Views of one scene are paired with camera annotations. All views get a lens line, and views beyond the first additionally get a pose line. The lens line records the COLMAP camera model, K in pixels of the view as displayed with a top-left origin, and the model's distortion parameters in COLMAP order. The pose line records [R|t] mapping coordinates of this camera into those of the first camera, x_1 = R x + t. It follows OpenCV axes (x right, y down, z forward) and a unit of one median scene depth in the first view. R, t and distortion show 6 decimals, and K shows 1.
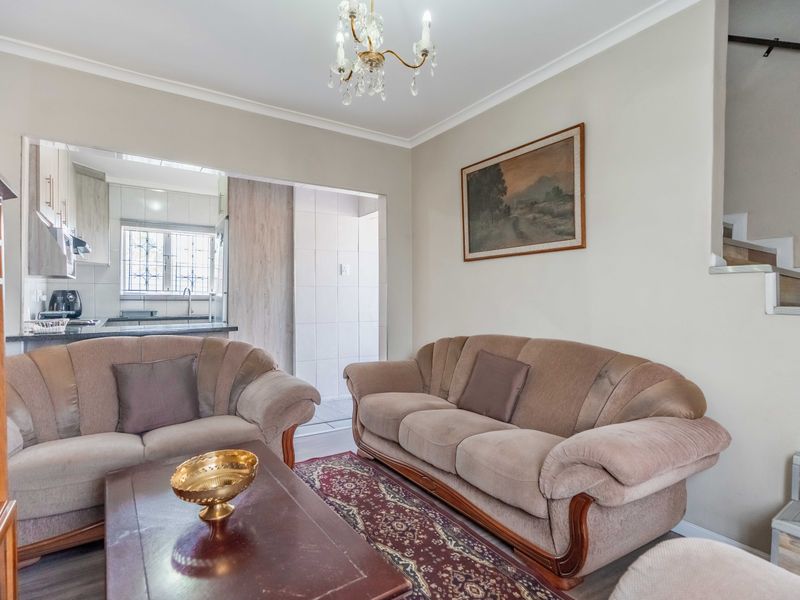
lens RADIAL K [[418.7, 0, 395.0], [0, 418.7, 299.7], [0, 0, 1]] dist [0.002550, 0.000844]
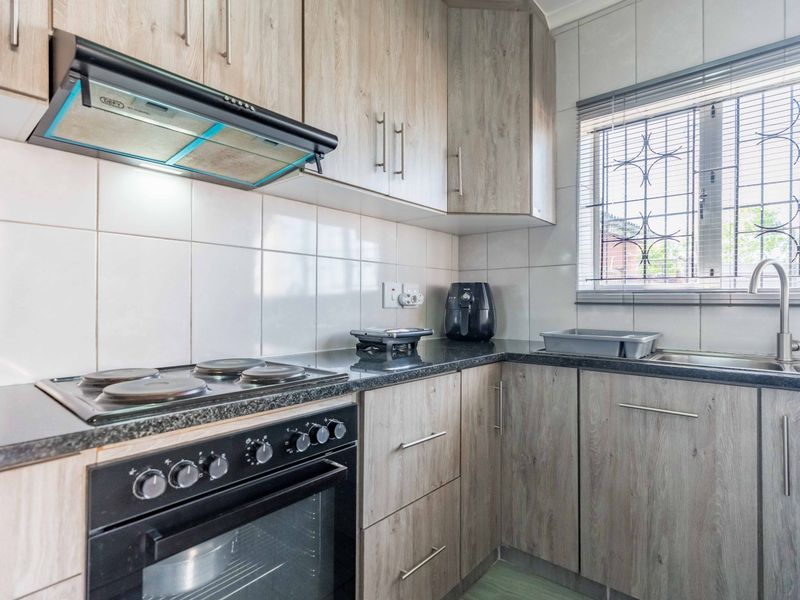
lens RADIAL K [[418.7, 0, 399.6], [0, 418.7, 298.6], [0, 0, 1]] dist [0.002550, 0.000844]
pose [[0.284245, -0.007547, -0.958722, -0.339735], [-0.005917, 0.999936, -0.009625, 0.000596], [0.958734, 0.008408, 0.284182, 0.775569]]
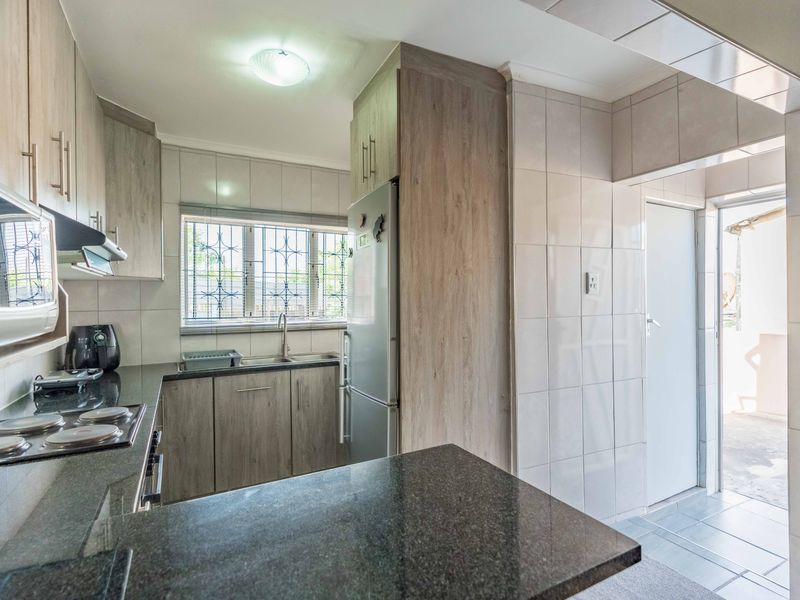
lens RADIAL K [[418.7, 0, 396.5], [0, 418.7, 300.3], [0, 0, 1]] dist [0.002550, 0.000844]
pose [[0.995944, -0.010241, -0.089390, -0.308747], [0.010401, 0.999945, 0.001327, -0.052211], [0.089372, -0.002251, 0.995996, 0.452158]]
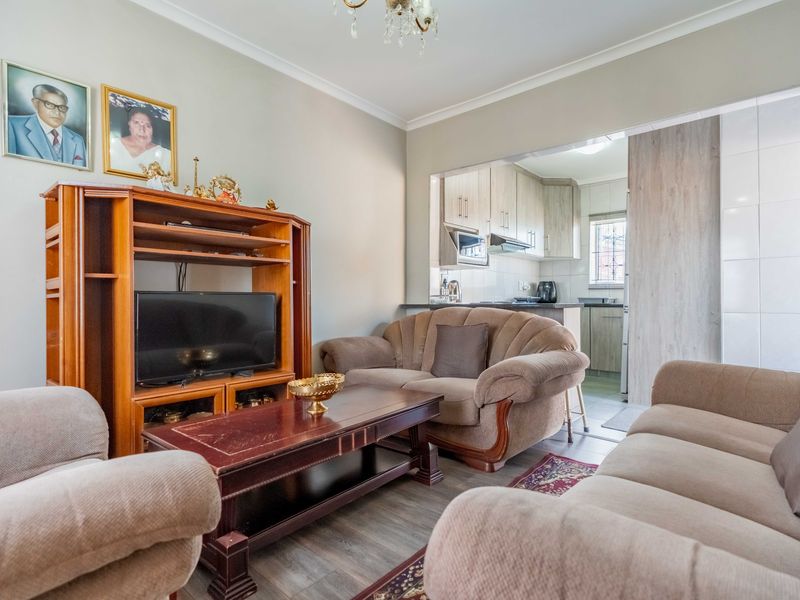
lens RADIAL K [[418.7, 0, 404.0], [0, 418.7, 298.8], [0, 0, 1]] dist [0.002550, 0.000844]
pose [[0.279585, -0.005614, -0.960105, 0.284718], [-0.003346, 0.999971, -0.006822, 0.037927], [0.960115, 0.005120, 0.279558, 0.244157]]
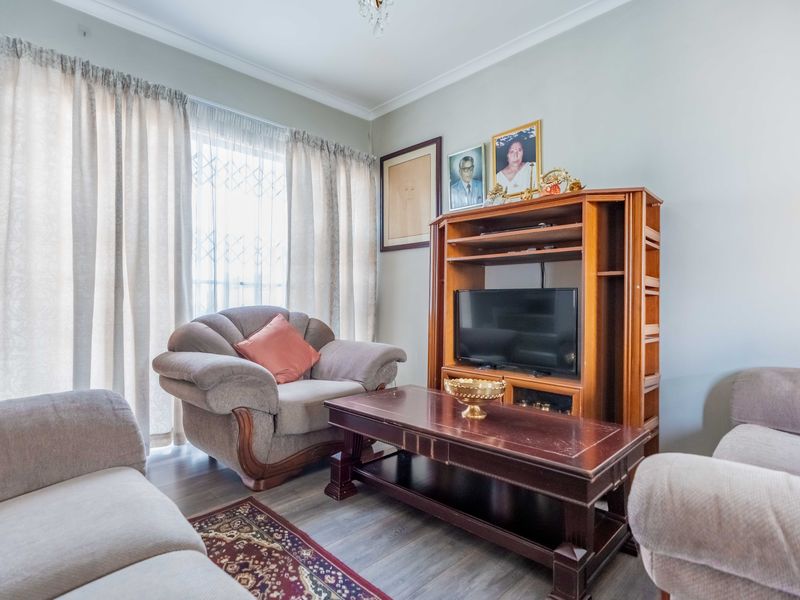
lens RADIAL K [[418.7, 0, 399.7], [0, 418.7, 295.2], [0, 0, 1]] dist [0.002550, 0.000844]
pose [[-0.979943, -0.001668, -0.199270, 0.022187], [-0.001934, 0.999997, 0.001138, 0.035257], [0.199268, 0.001500, -0.979944, 0.615657]]
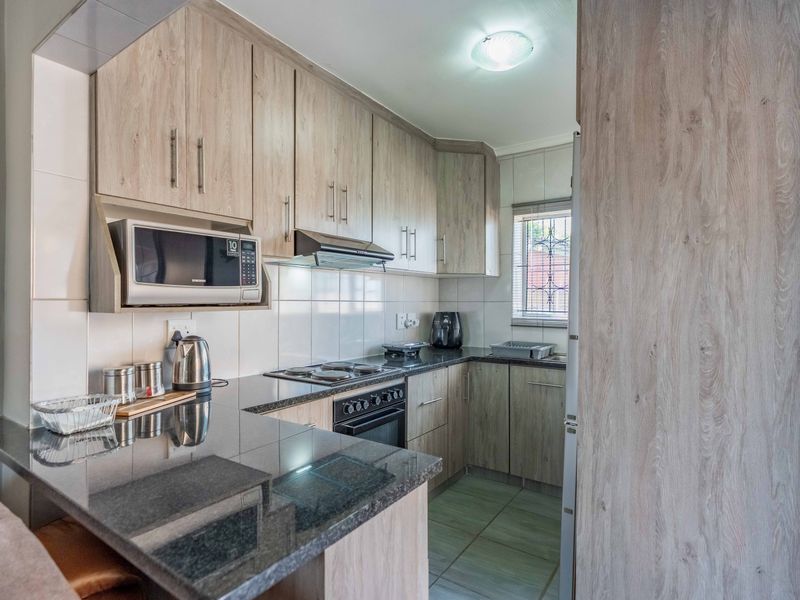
lens RADIAL K [[418.7, 0, 399.6], [0, 418.7, 298.8], [0, 0, 1]] dist [0.002550, 0.000844]
pose [[0.377398, -0.004023, -0.926042, -0.108291], [-0.006254, 0.999957, -0.006893, -0.039457], [0.926030, 0.008393, 0.377357, 0.623219]]
